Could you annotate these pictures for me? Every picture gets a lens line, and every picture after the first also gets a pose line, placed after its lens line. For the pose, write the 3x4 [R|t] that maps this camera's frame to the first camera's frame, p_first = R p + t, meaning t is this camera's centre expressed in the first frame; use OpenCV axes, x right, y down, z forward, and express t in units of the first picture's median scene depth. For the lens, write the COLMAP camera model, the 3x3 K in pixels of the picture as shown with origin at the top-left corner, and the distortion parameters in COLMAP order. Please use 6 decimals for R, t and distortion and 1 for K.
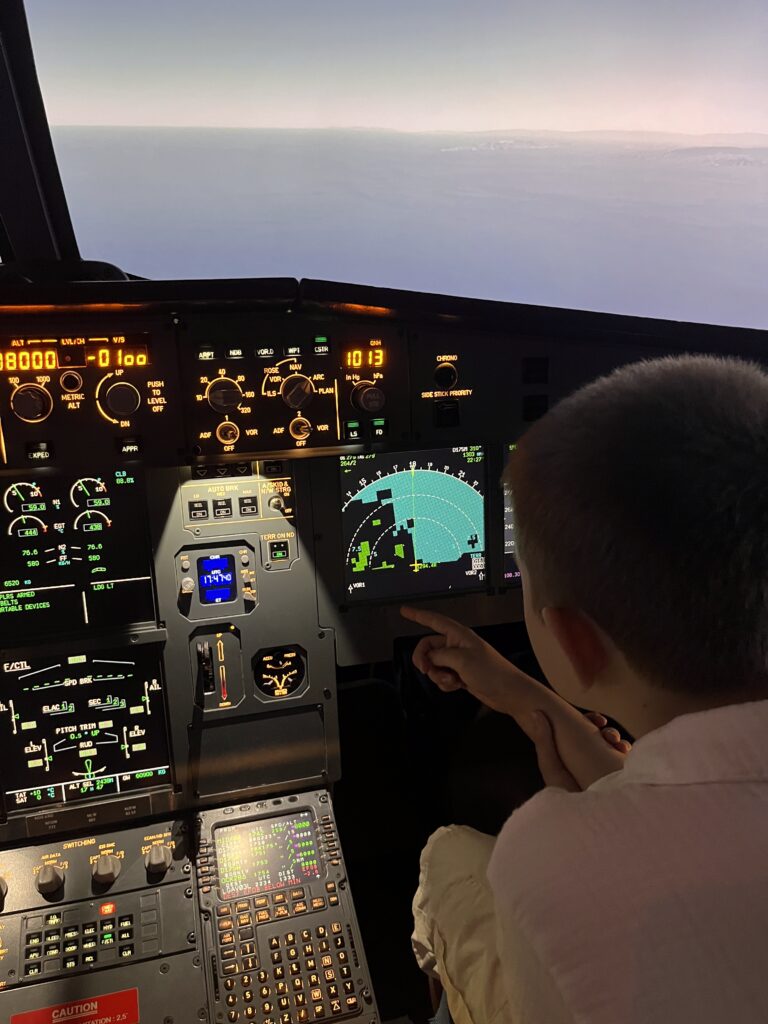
lens RADIAL K [[777.3, 0, 384.0], [0, 777.3, 512.0], [0, 0, 1]] dist [0.001546, 0.000066]
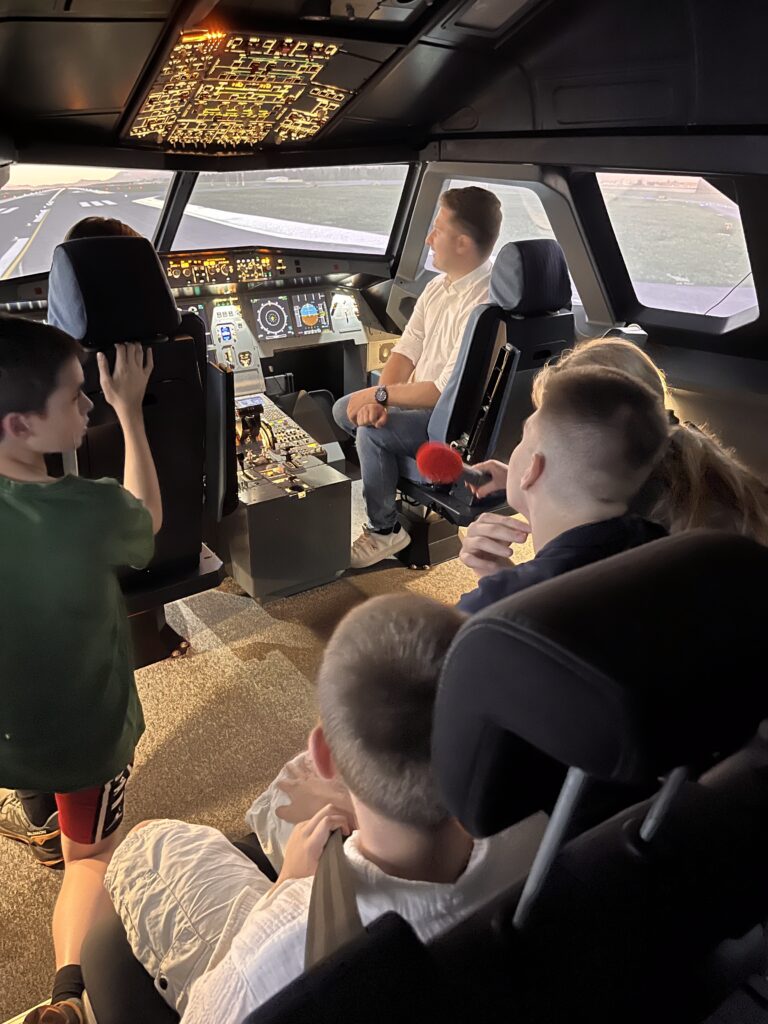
lens RADIAL K [[777.3, 0, 384.0], [0, 777.3, 512.0], [0, 0, 1]] dist [0.001546, 0.000066]
pose [[0.942684, -0.175984, 0.283507, -0.738736], [0.192761, 0.980718, -0.032177, 1.251621], [-0.272378, 0.084982, 0.958430, -2.879933]]
